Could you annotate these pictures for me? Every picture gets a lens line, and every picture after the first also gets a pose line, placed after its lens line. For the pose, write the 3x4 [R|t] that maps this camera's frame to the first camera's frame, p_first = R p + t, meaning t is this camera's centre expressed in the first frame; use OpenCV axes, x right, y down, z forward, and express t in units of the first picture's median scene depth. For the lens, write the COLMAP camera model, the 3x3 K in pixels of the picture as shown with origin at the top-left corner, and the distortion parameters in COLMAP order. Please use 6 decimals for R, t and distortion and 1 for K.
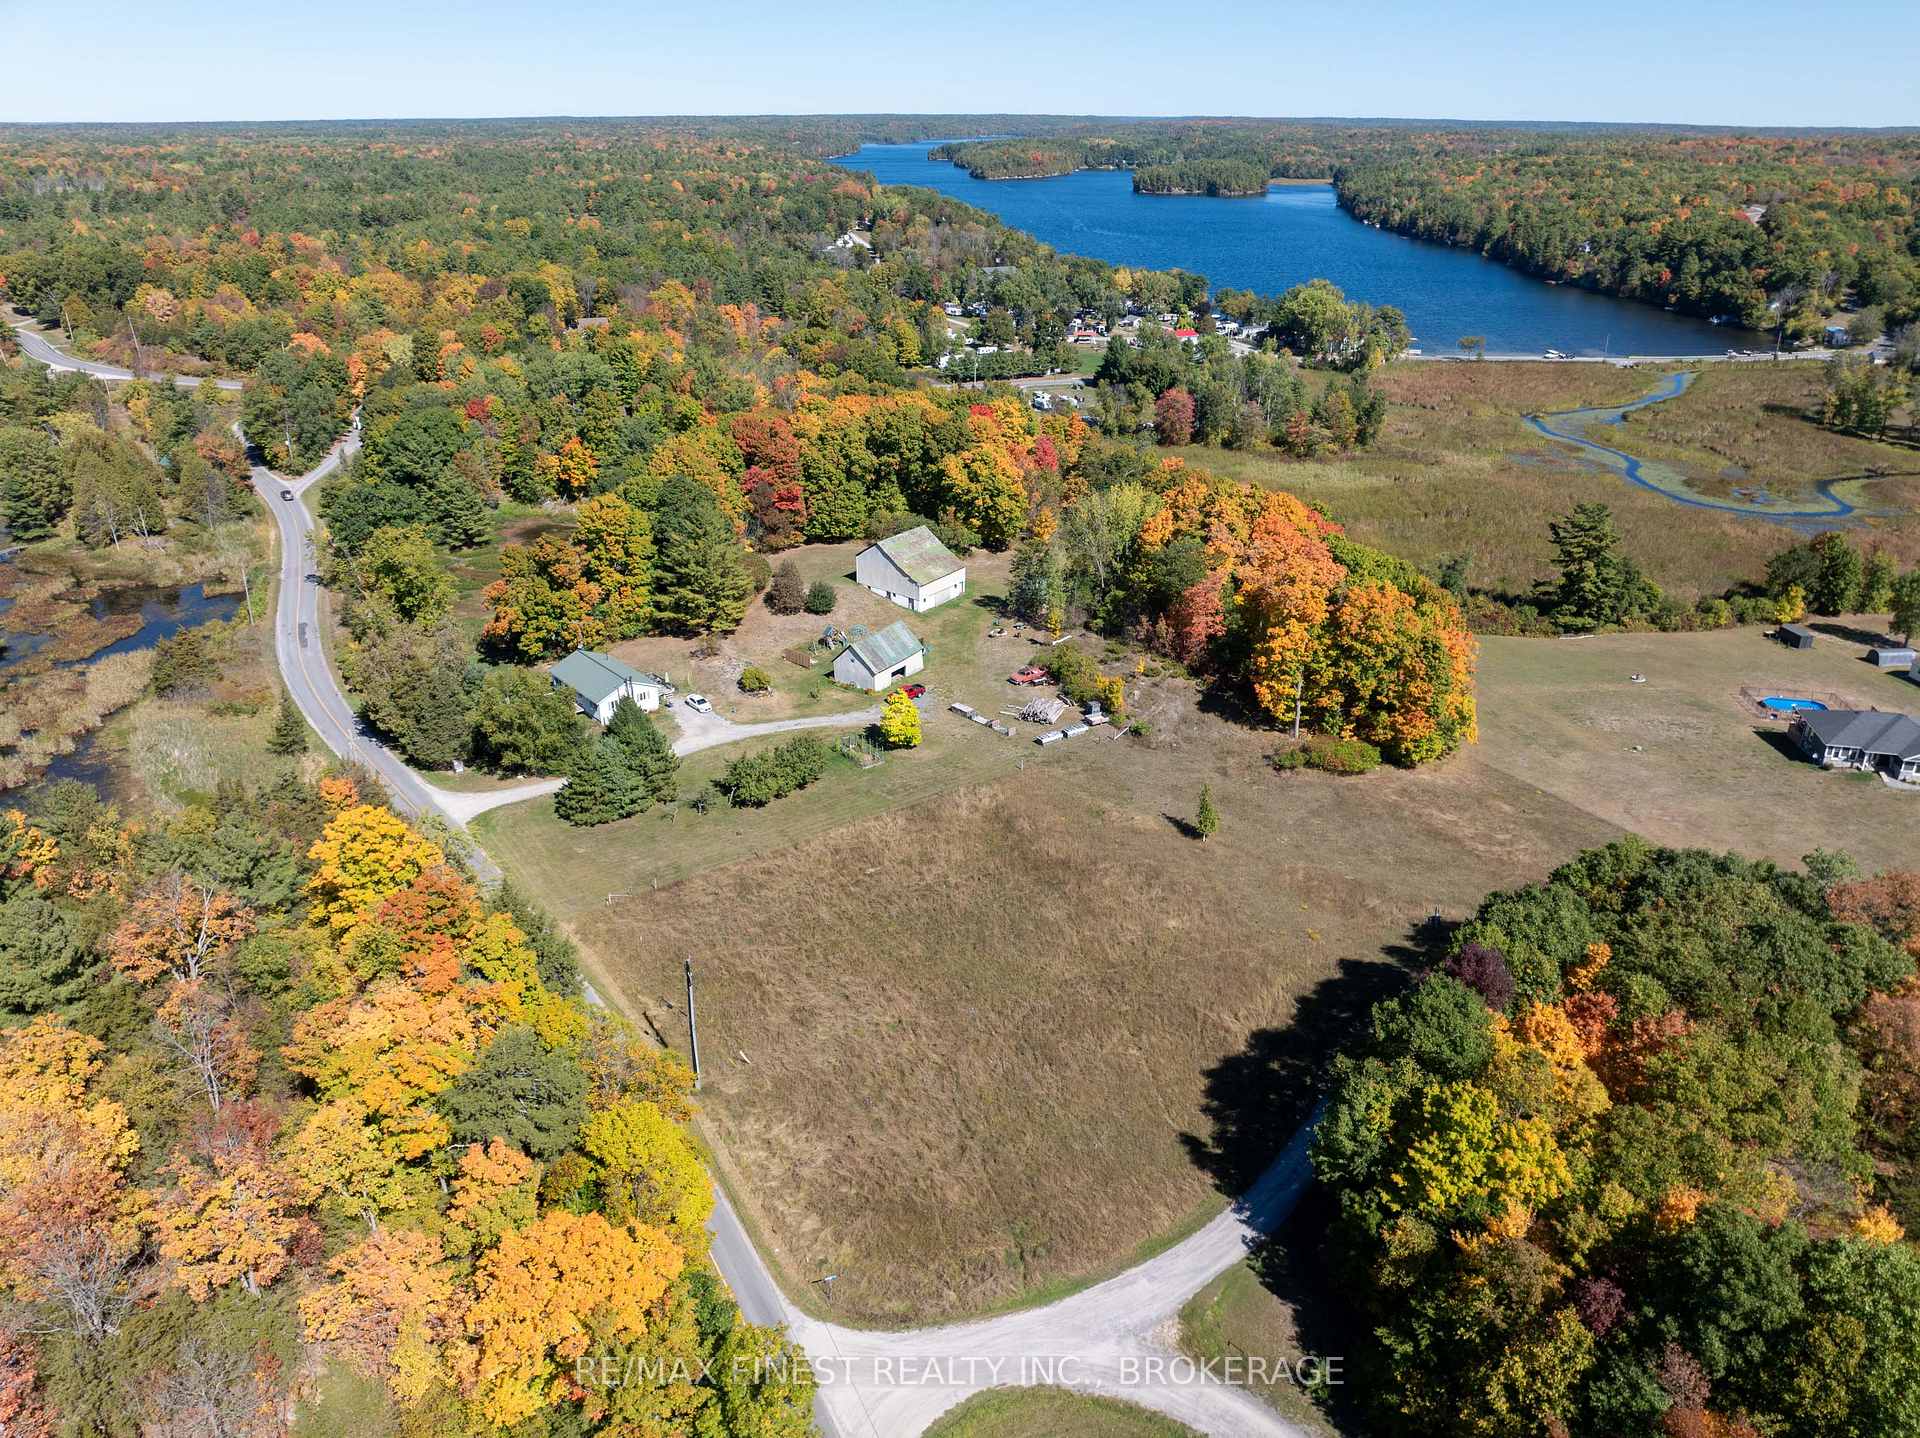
lens RADIAL K [[1352.2, 0, 962.9], [0, 1352.2, 719.9], [0, 0, 1]] dist [-0.040448, 0.000026]
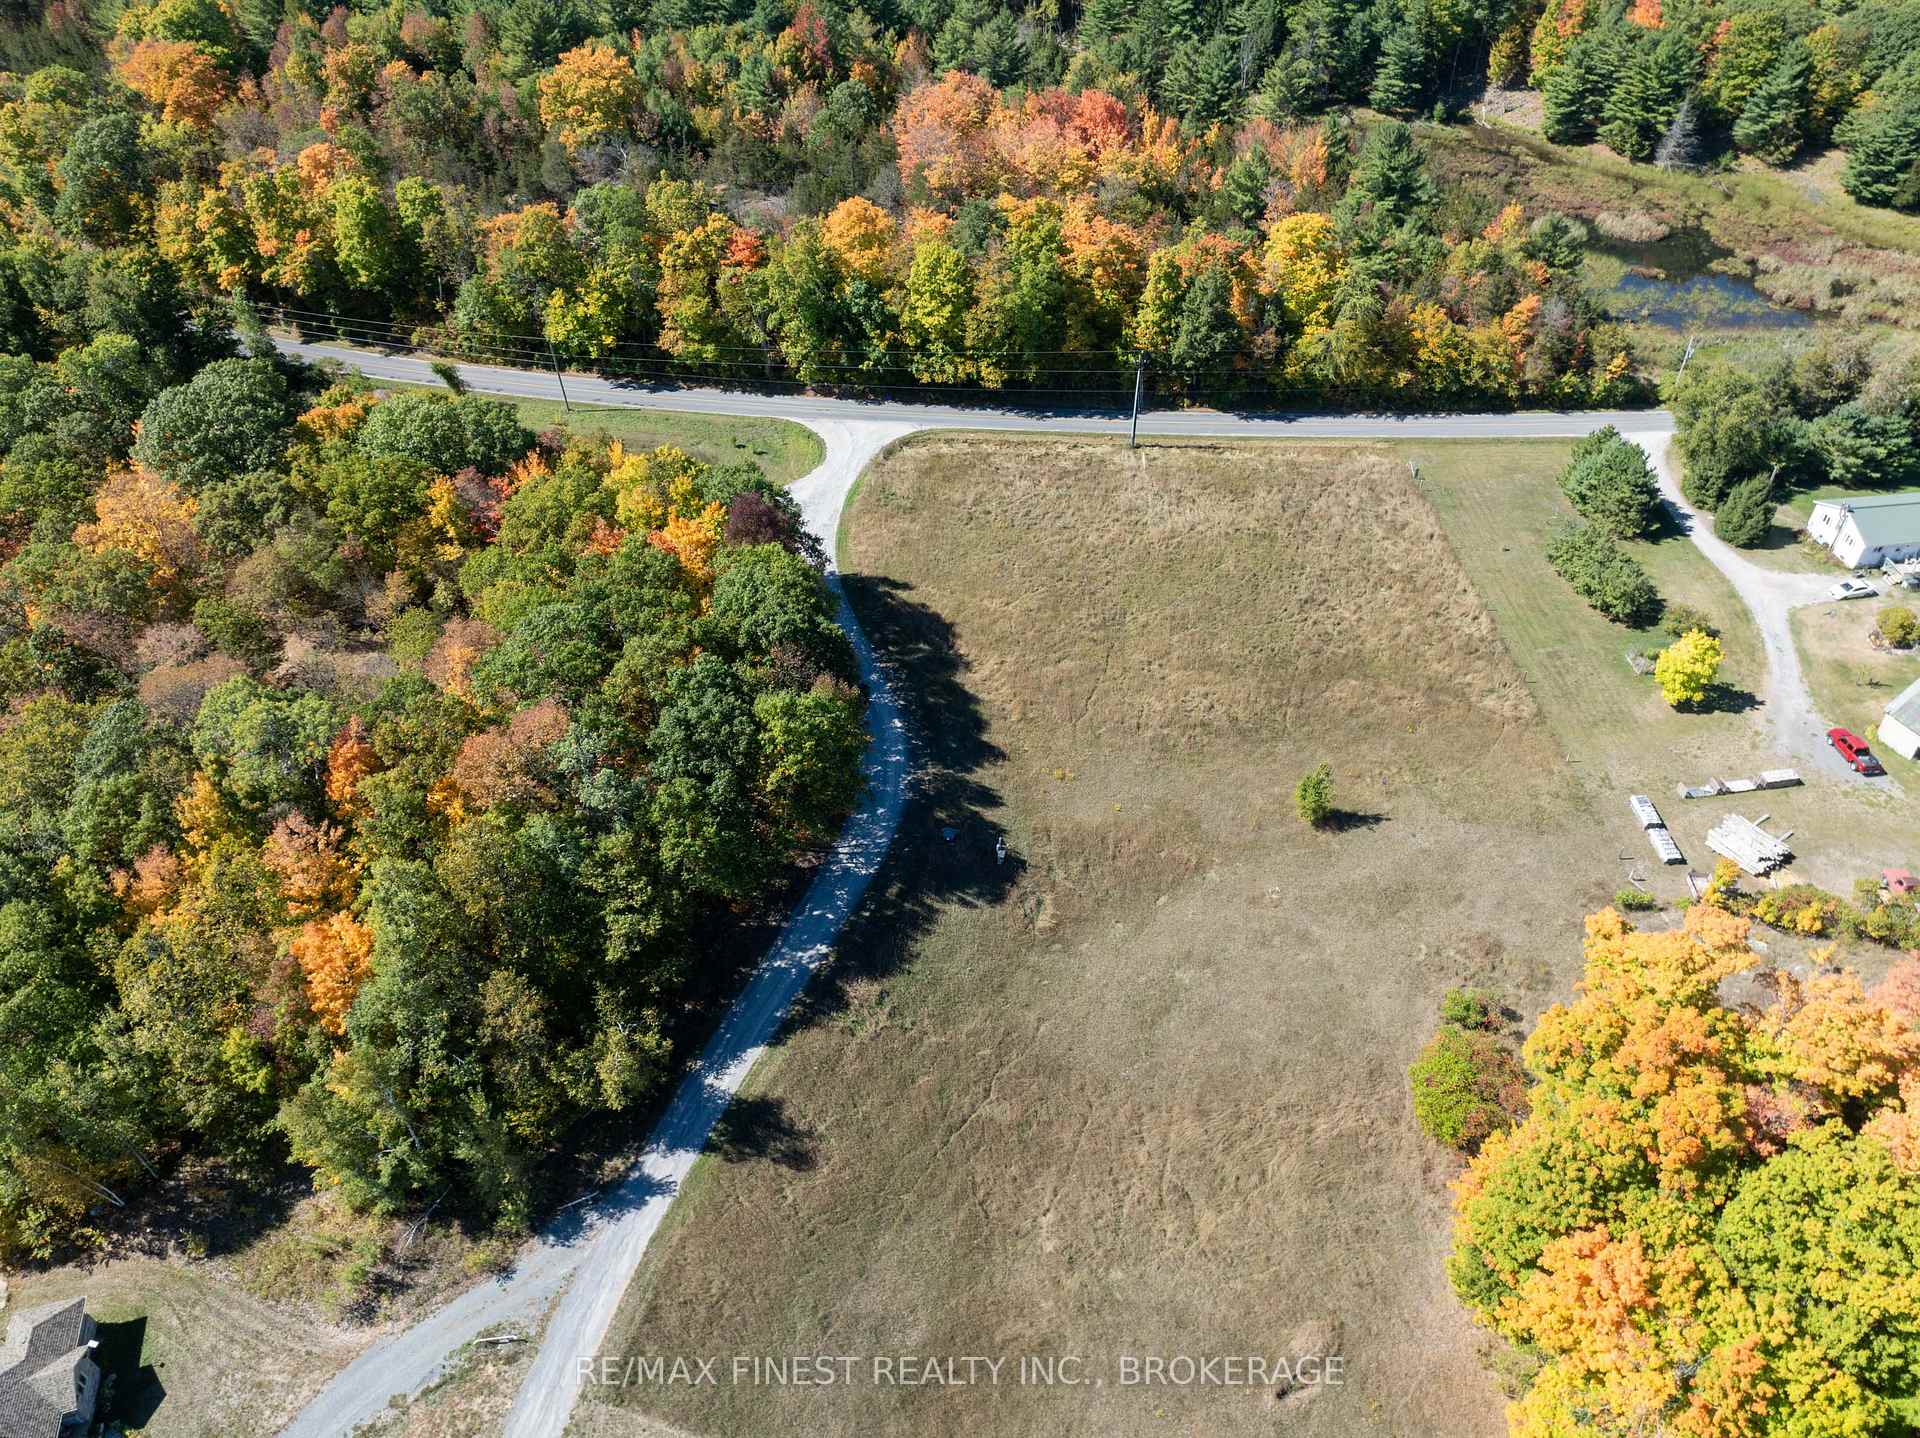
lens RADIAL K [[1361.0, 0, 961.1], [0, 1361.0, 708.3], [0, 0, 1]] dist [-0.054318, 0.032204]
pose [[-0.538705, 0.552699, -0.635862, 0.561653], [-0.342111, 0.546204, 0.764605, -0.356983], [0.769907, 0.629432, -0.105158, 0.662577]]
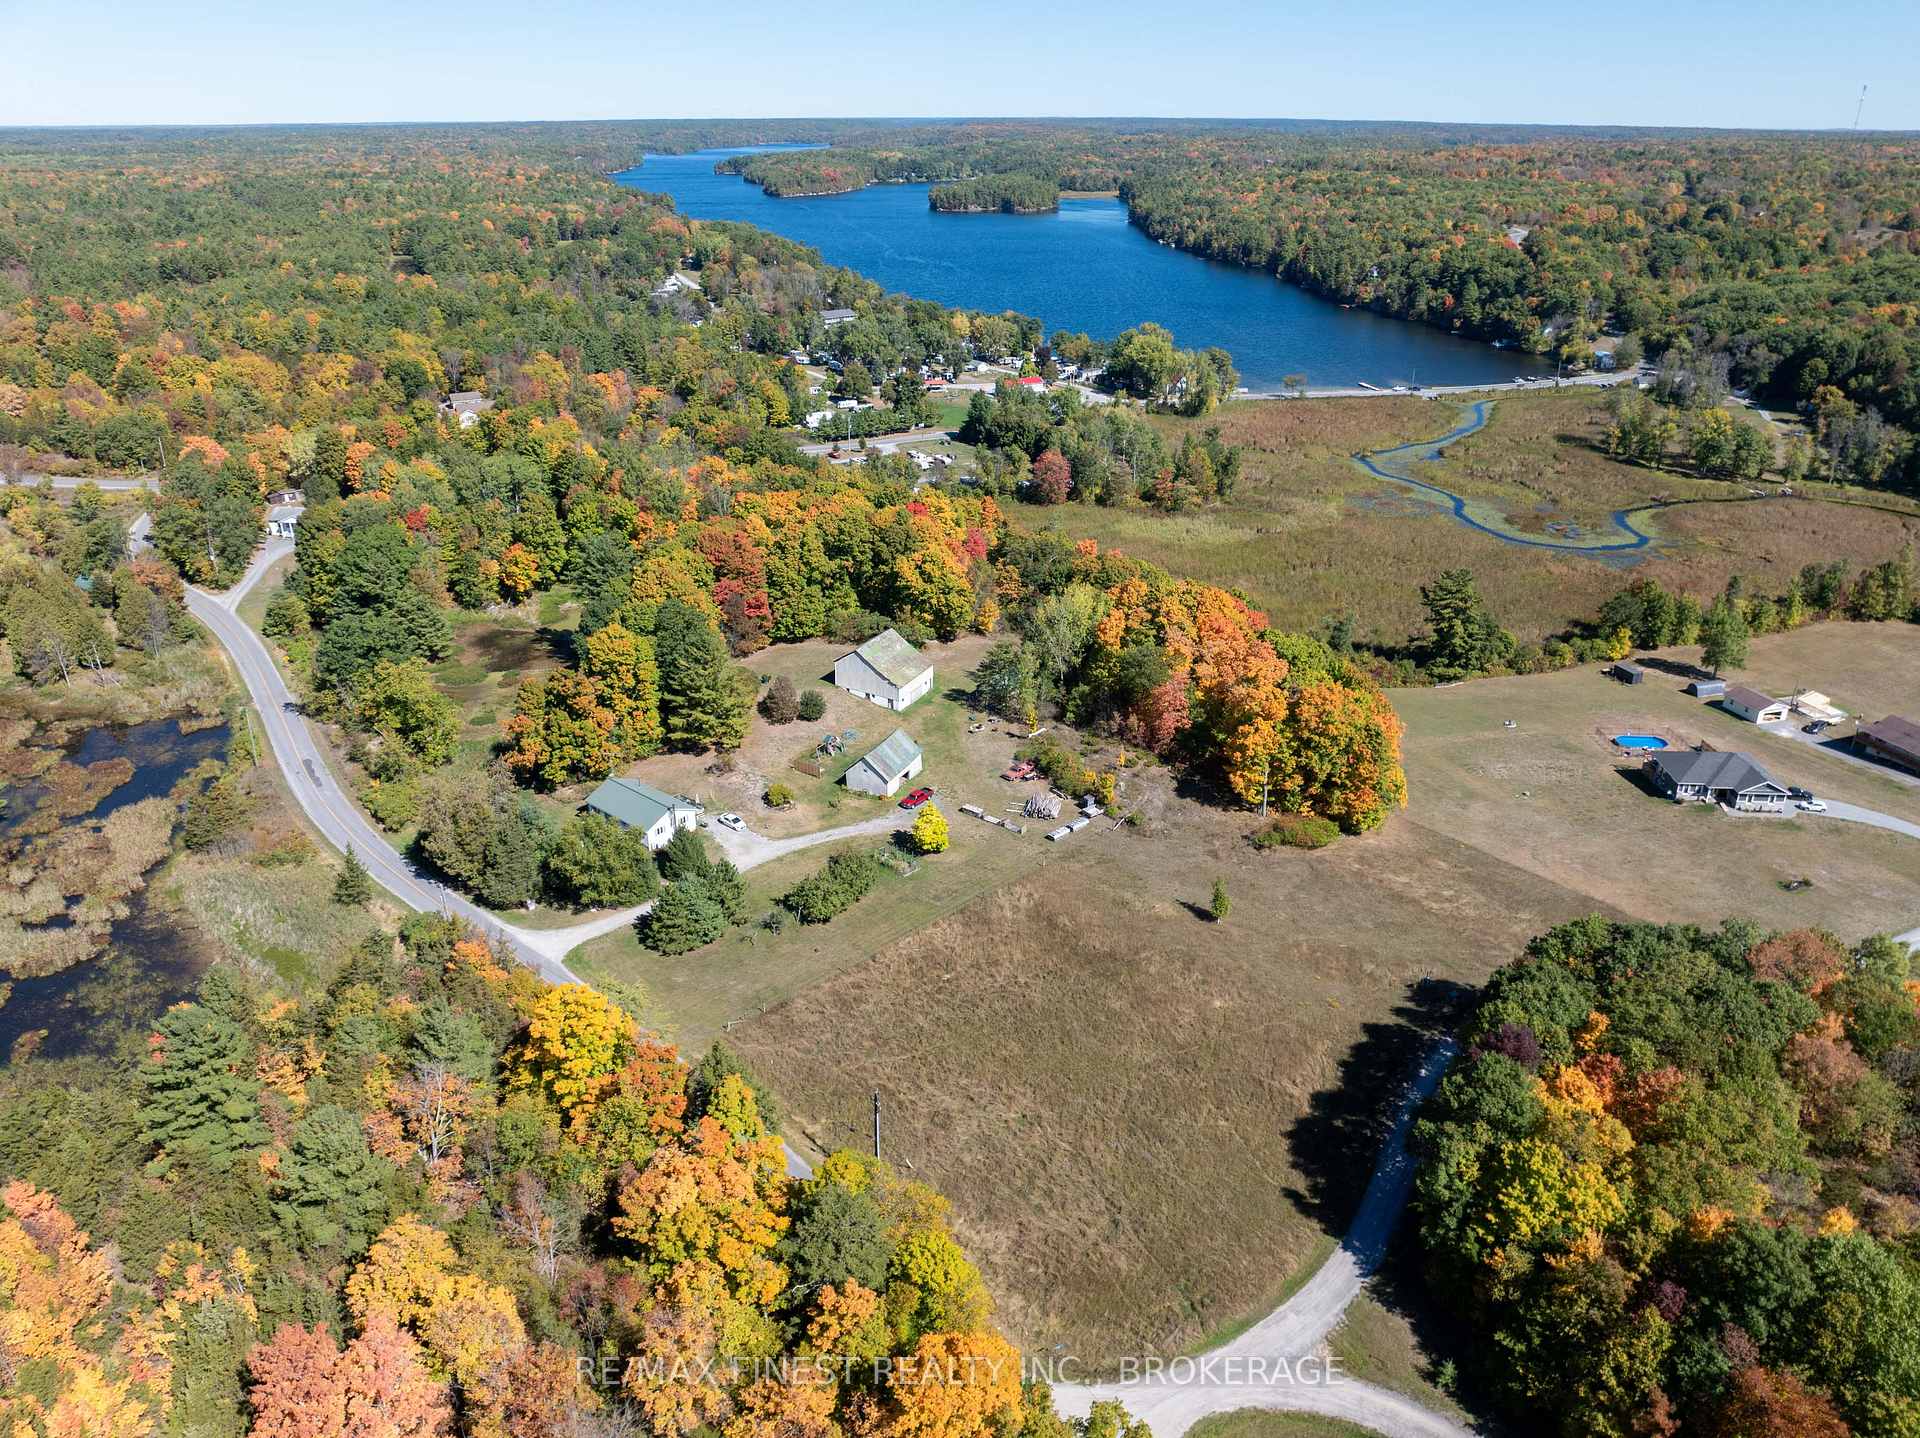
lens RADIAL K [[1352.2, 0, 962.9], [0, 1352.2, 719.9], [0, 0, 1]] dist [-0.040448, 0.000026]
pose [[0.987969, -0.065397, 0.140144, -0.145327], [0.065451, 0.997847, 0.004231, -0.079555], [-0.140119, 0.004993, 0.990122, -0.101071]]
